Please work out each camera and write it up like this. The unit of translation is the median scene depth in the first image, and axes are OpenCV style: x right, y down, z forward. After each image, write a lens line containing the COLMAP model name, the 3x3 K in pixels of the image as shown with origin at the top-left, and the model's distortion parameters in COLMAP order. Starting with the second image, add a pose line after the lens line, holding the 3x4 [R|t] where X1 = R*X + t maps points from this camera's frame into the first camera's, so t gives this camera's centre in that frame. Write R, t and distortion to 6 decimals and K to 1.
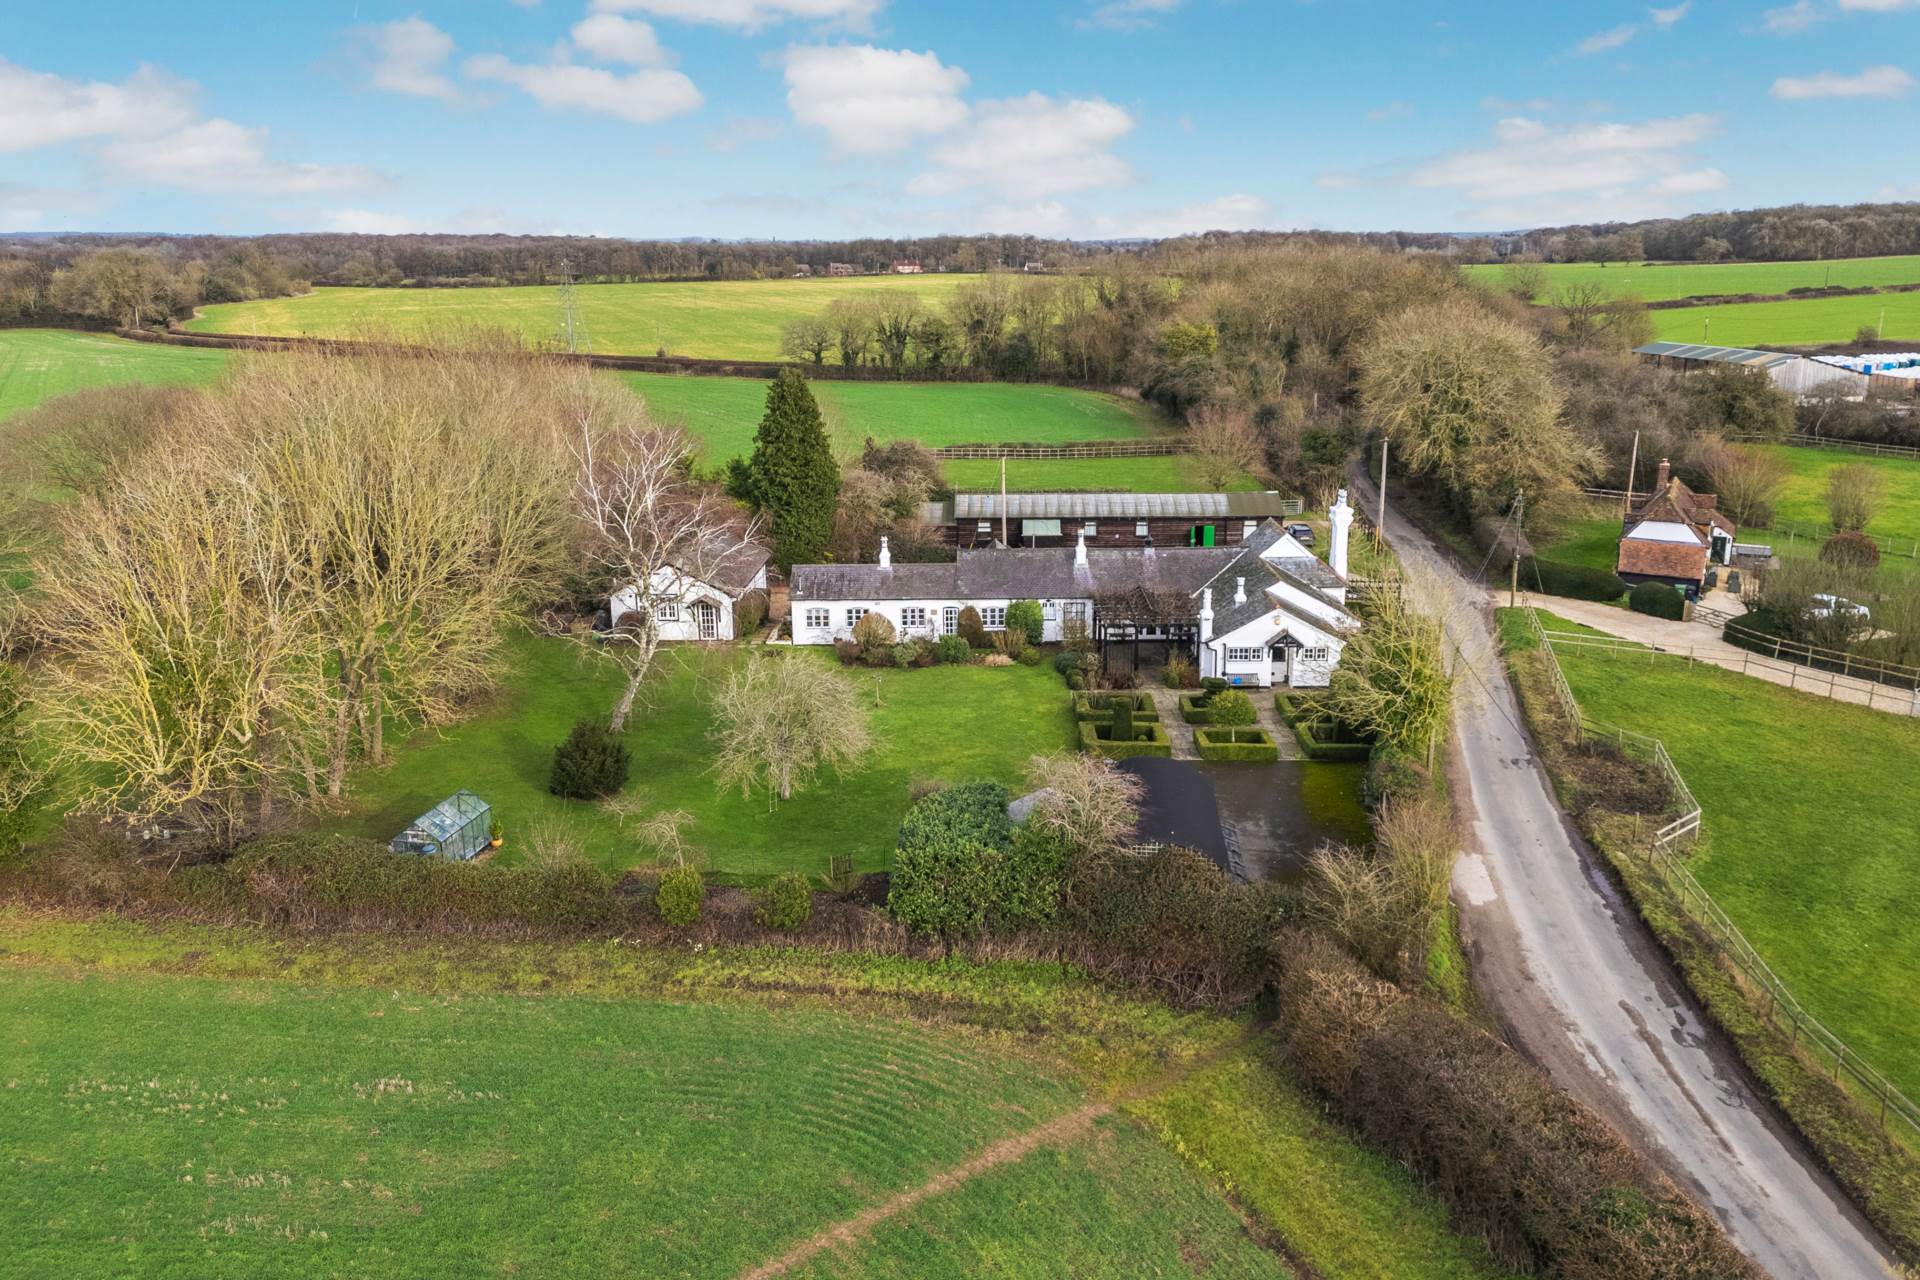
lens RADIAL K [[1299.5, 0, 946.8], [0, 1299.5, 641.5], [0, 0, 1]] dist [0.024847, -0.000958]
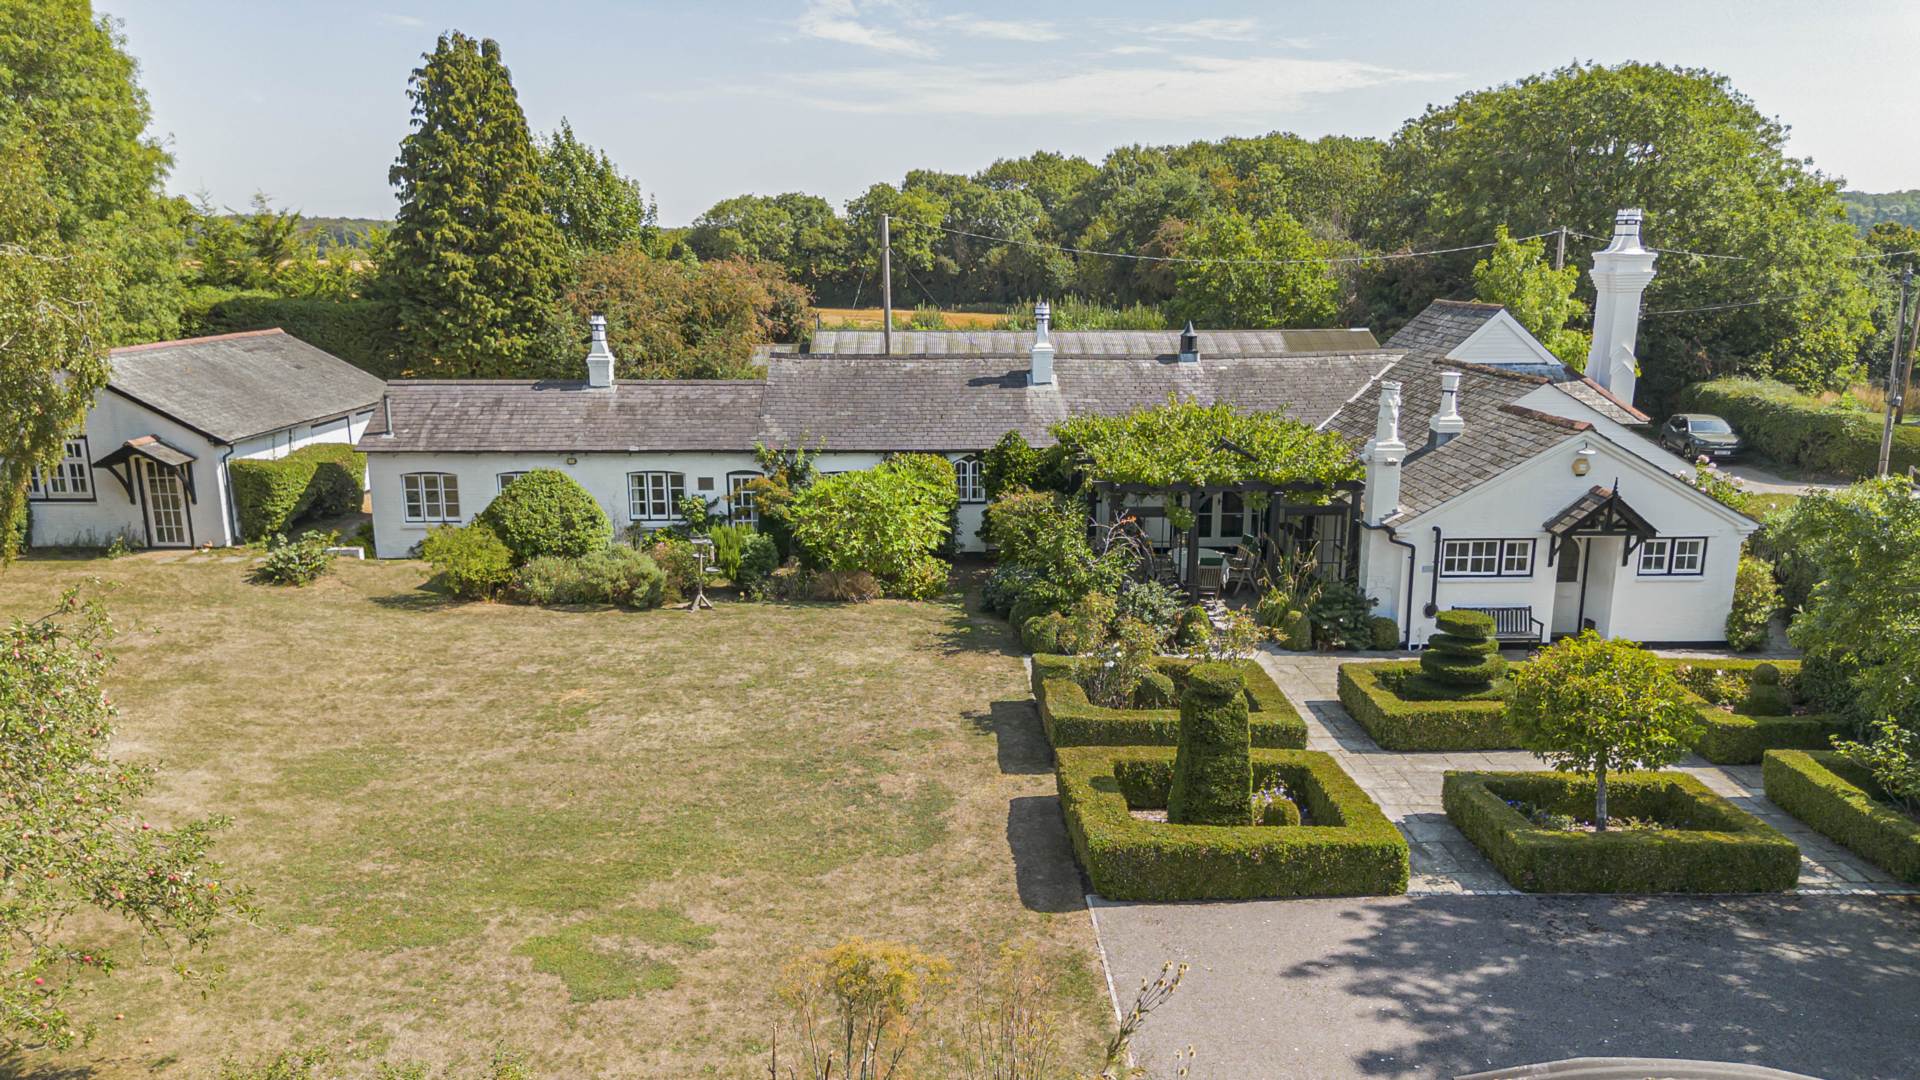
lens RADIAL K [[1351.8, 0, 967.2], [0, 1351.8, 545.5], [0, 0, 1]] dist [0.035010, -0.004348]
pose [[0.997991, 0.003009, 0.063282, 0.048301], [0.001236, 0.997756, -0.066943, 0.028391], [-0.063341, 0.066887, 0.995748, 0.545280]]
